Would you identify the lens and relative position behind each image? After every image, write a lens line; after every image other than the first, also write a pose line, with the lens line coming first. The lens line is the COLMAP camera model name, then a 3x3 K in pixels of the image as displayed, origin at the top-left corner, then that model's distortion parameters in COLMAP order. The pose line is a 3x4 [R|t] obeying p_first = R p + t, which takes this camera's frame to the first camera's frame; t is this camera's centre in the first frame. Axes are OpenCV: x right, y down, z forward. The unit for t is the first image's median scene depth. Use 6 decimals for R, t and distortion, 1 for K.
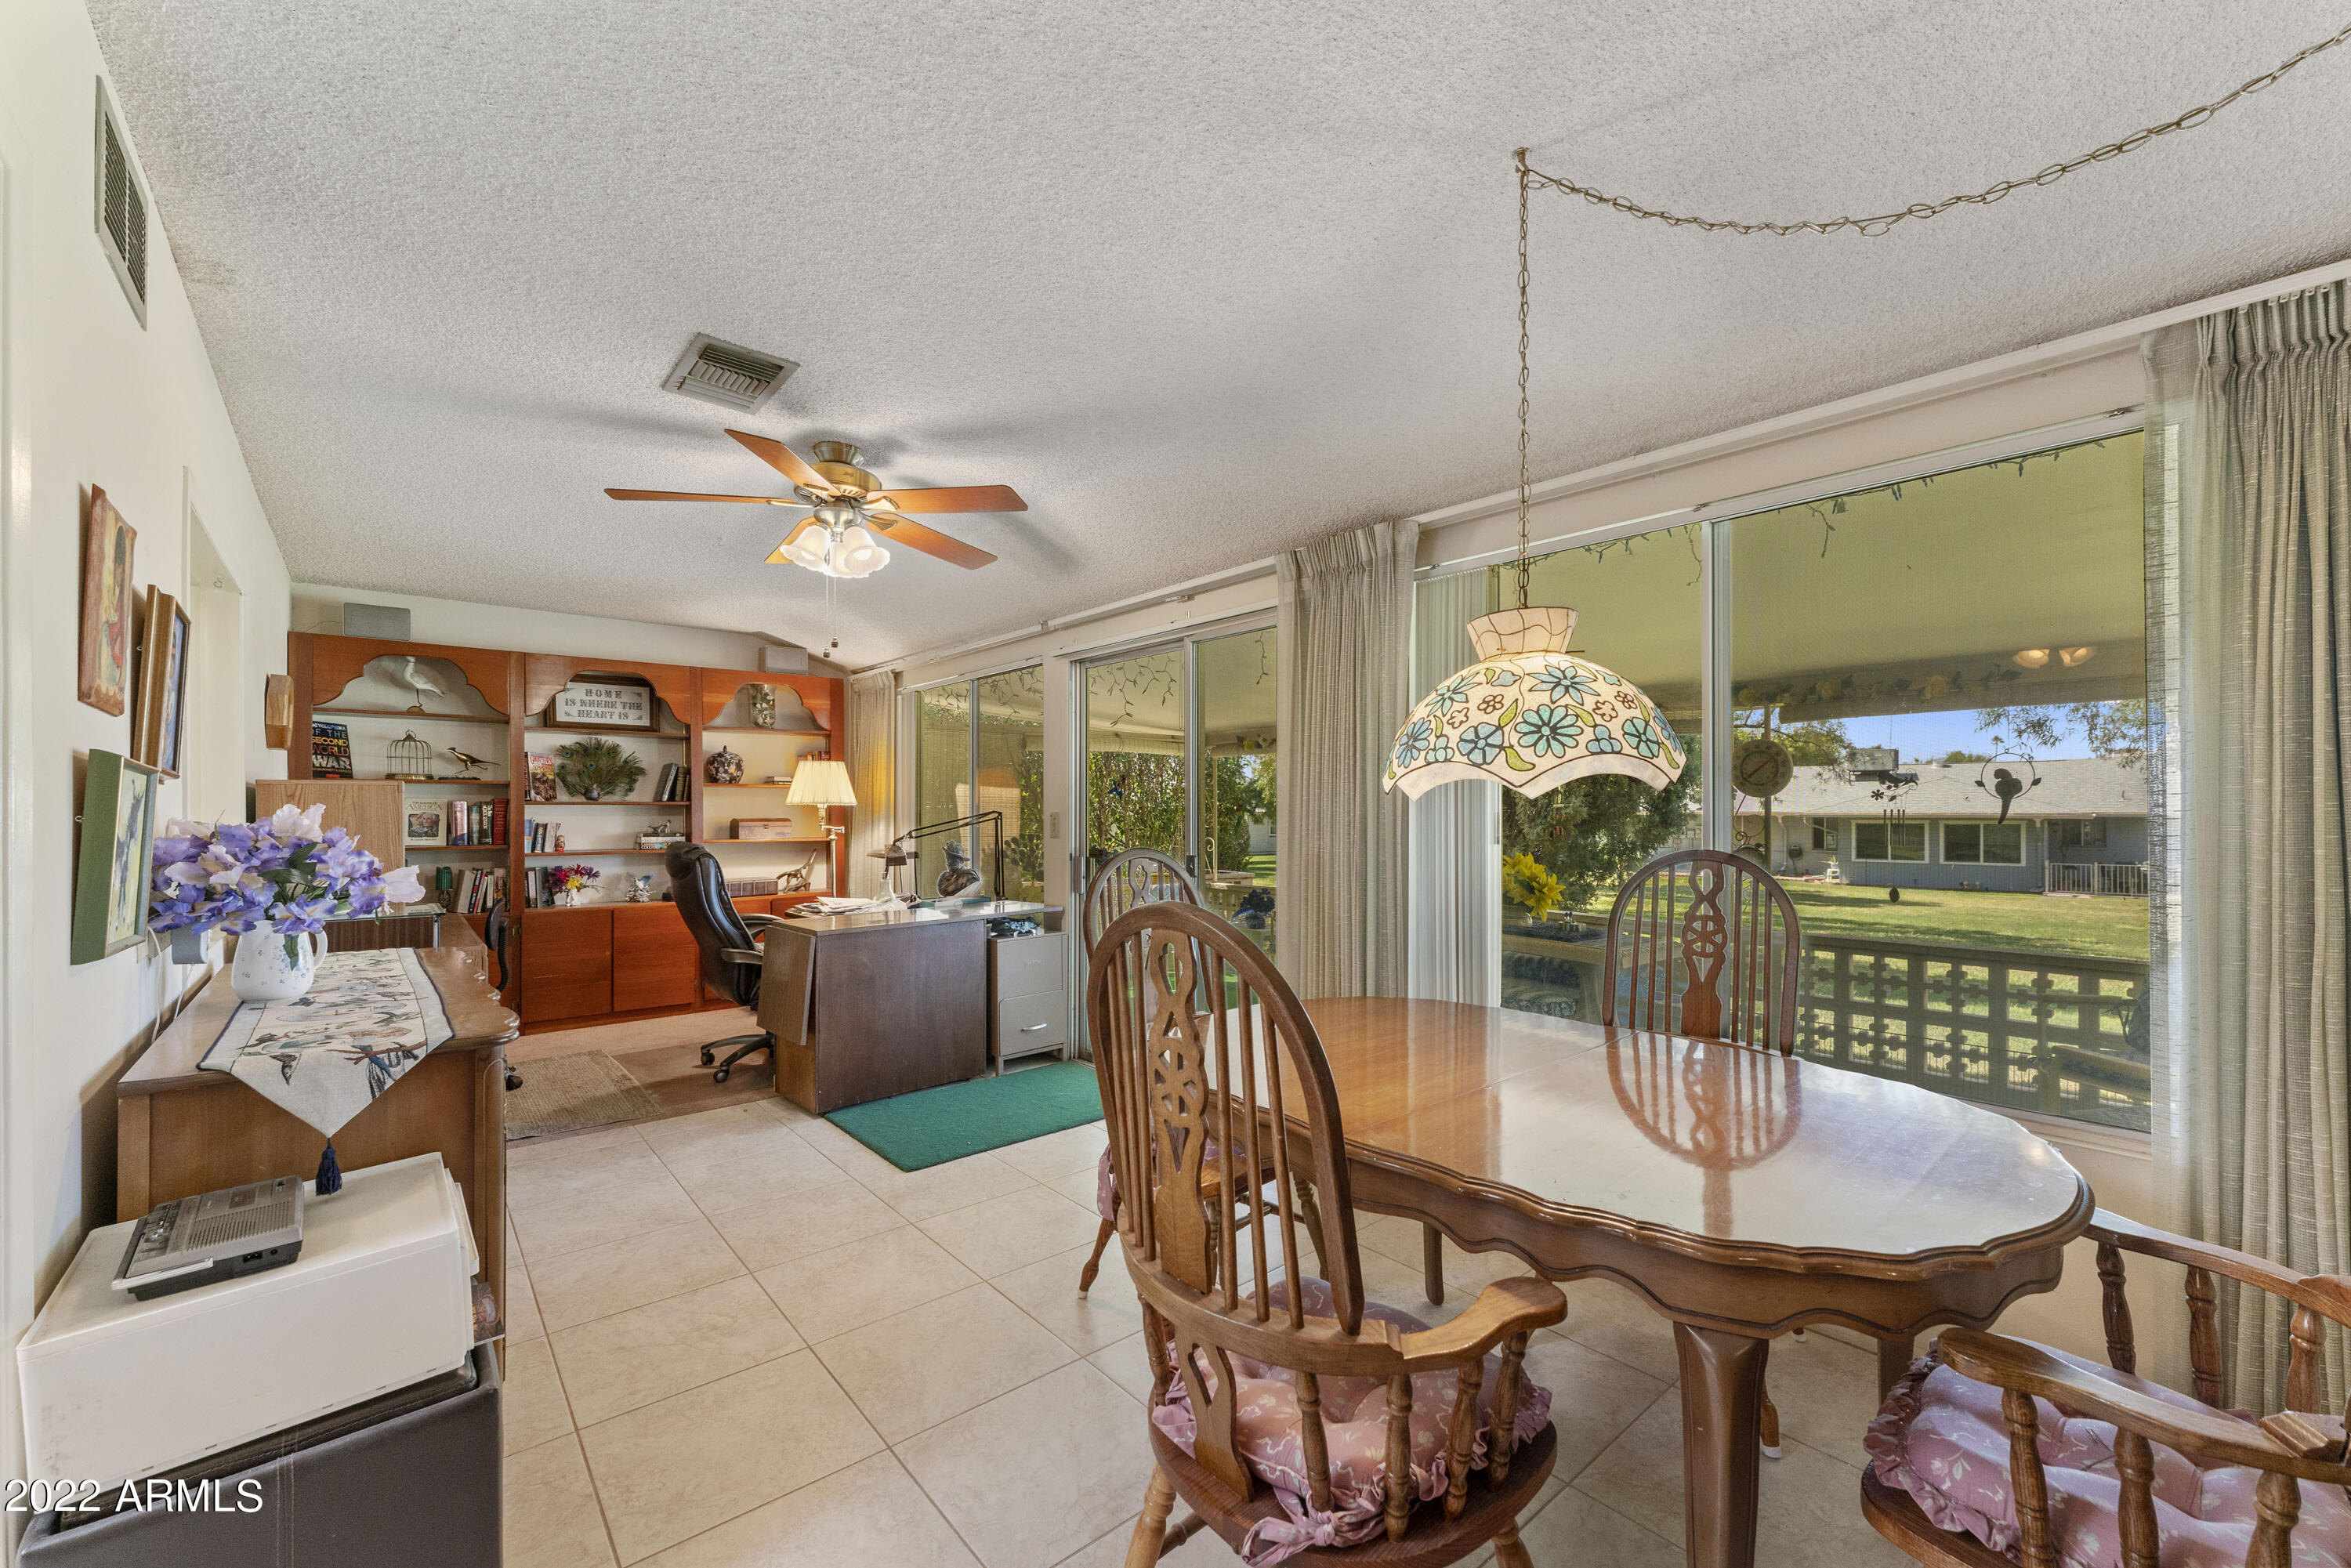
lens RADIAL K [[935.6, 0, 1185.7], [0, 935.6, 813.9], [0, 0, 1]] dist [-0.000698, -0.000131]
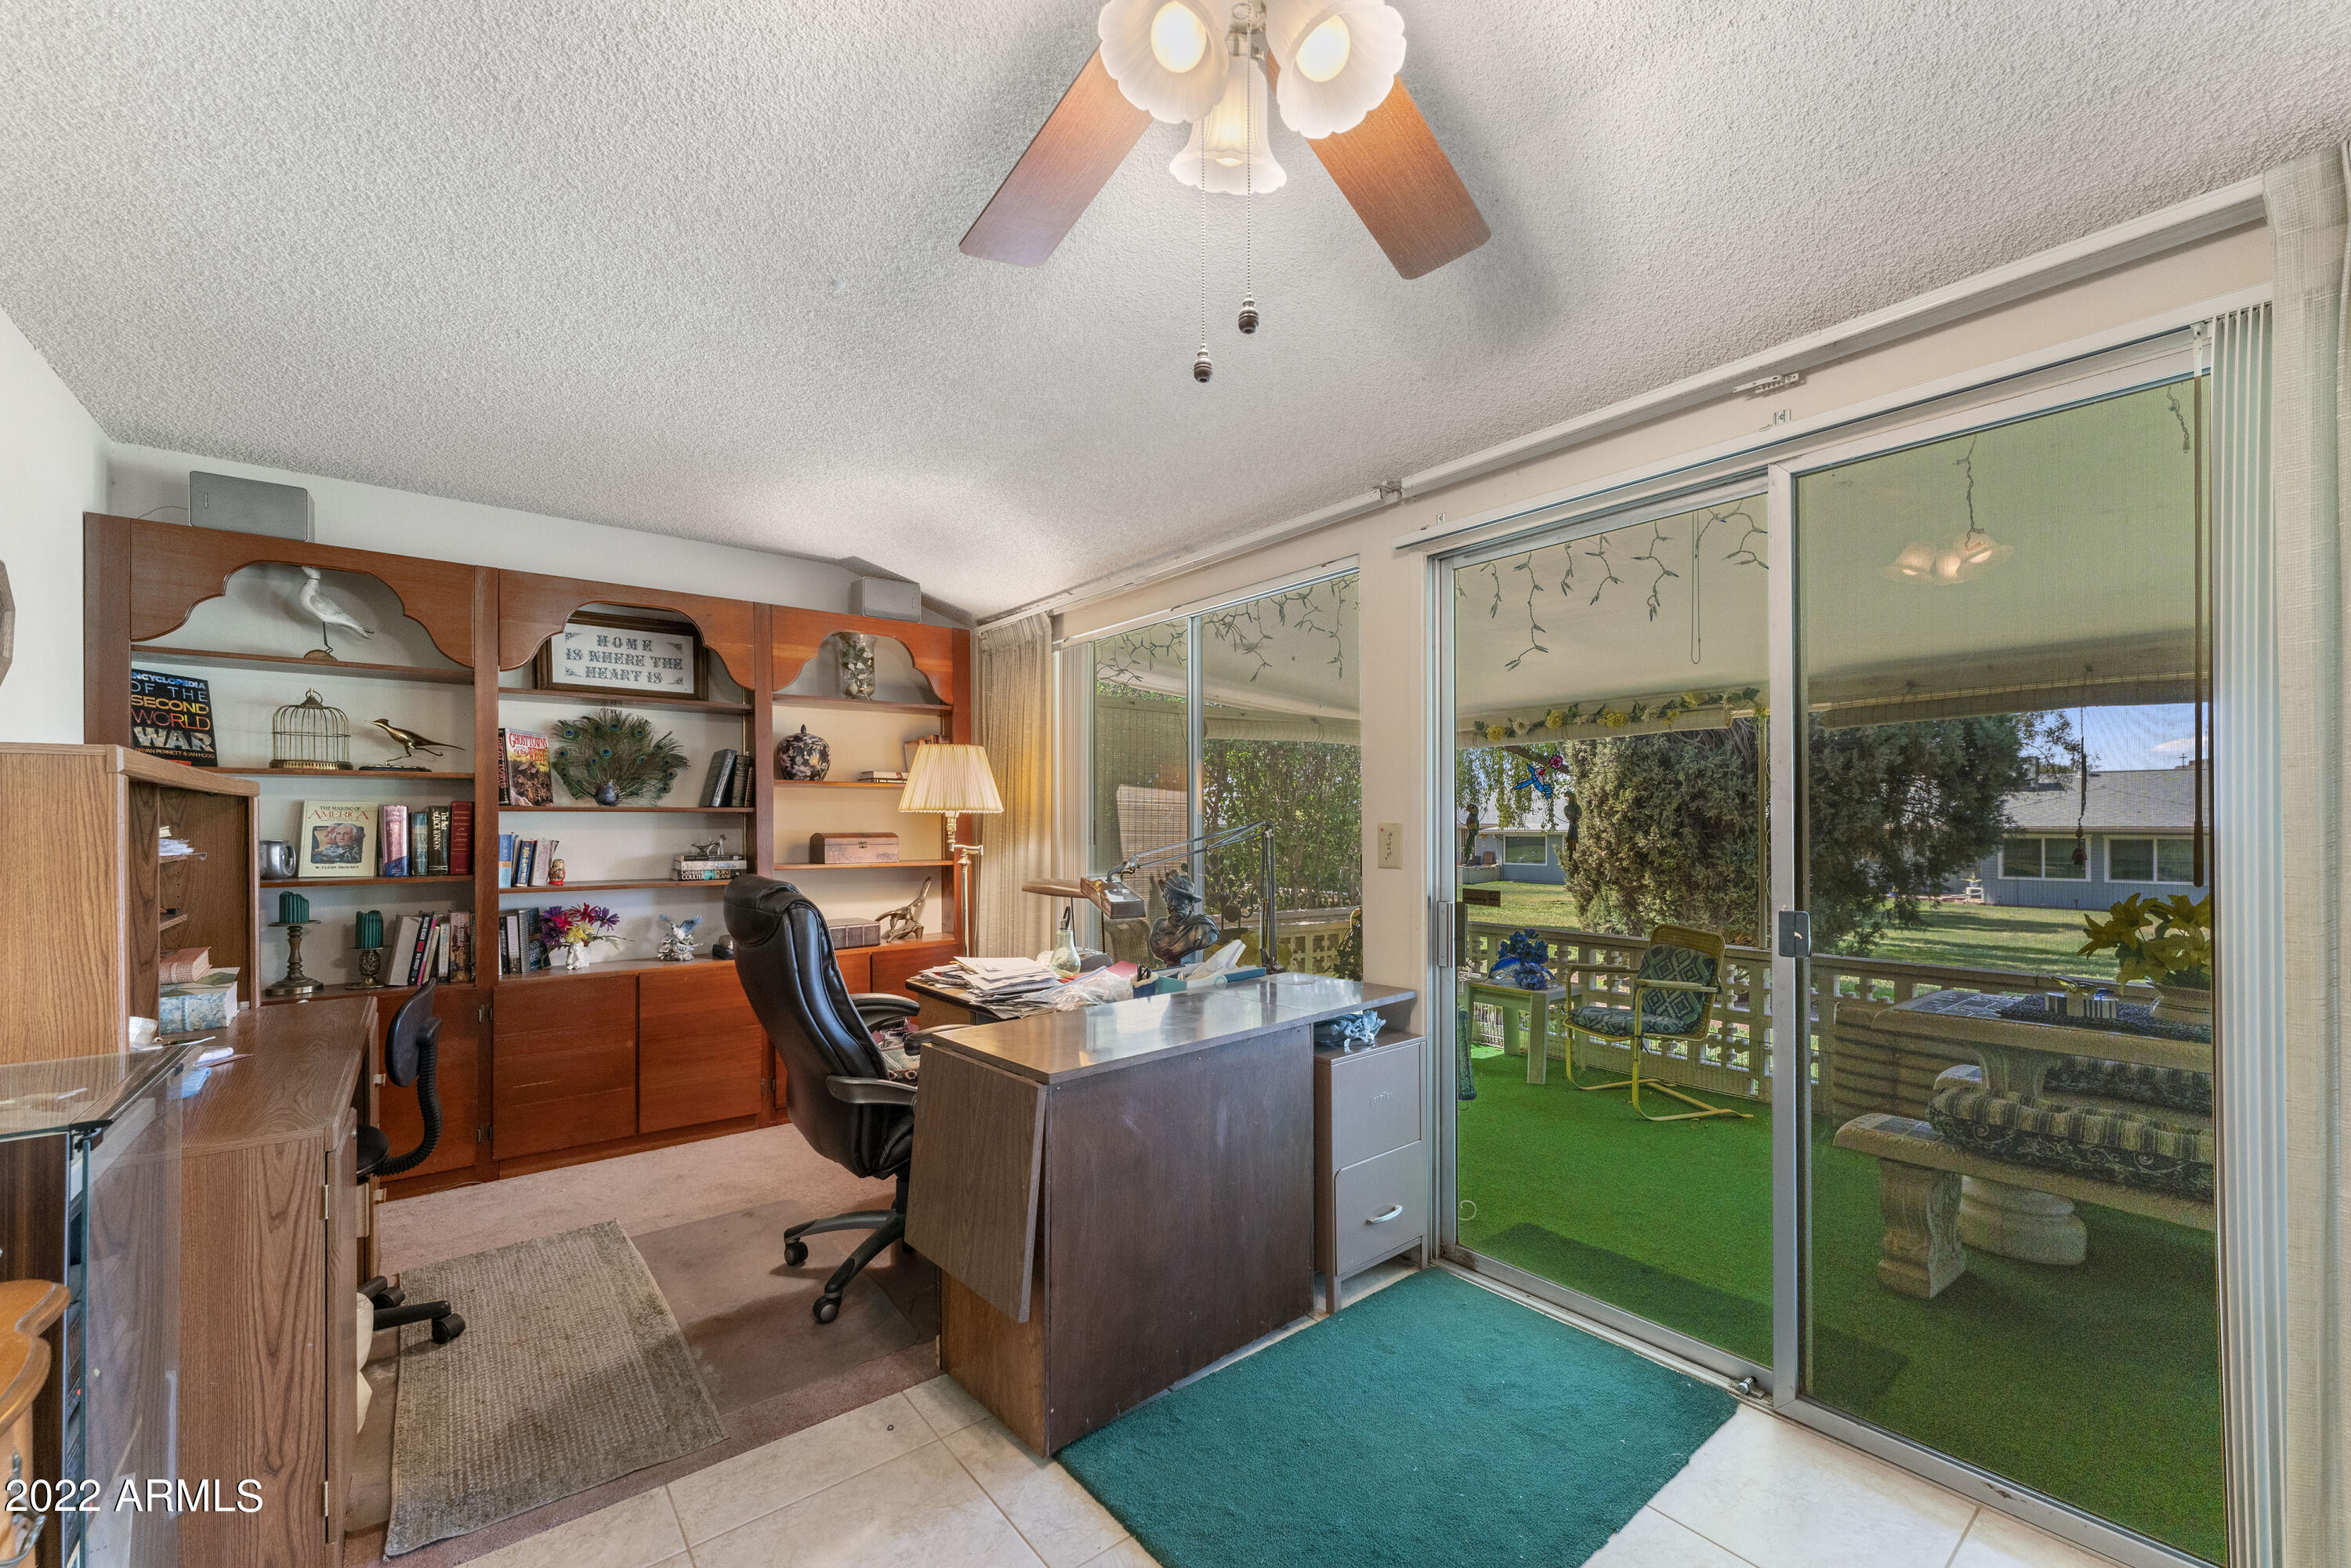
lens RADIAL K [[941.2, 0, 1191.1], [0, 941.2, 828.6], [0, 0, 1]] dist [-0.000809, -0.000088]
pose [[0.999536, 0.000393, -0.030443, -0.216583], [-0.000335, 0.999998, 0.001933, 0.000389], [0.030444, -0.001922, 0.999535, 0.371790]]
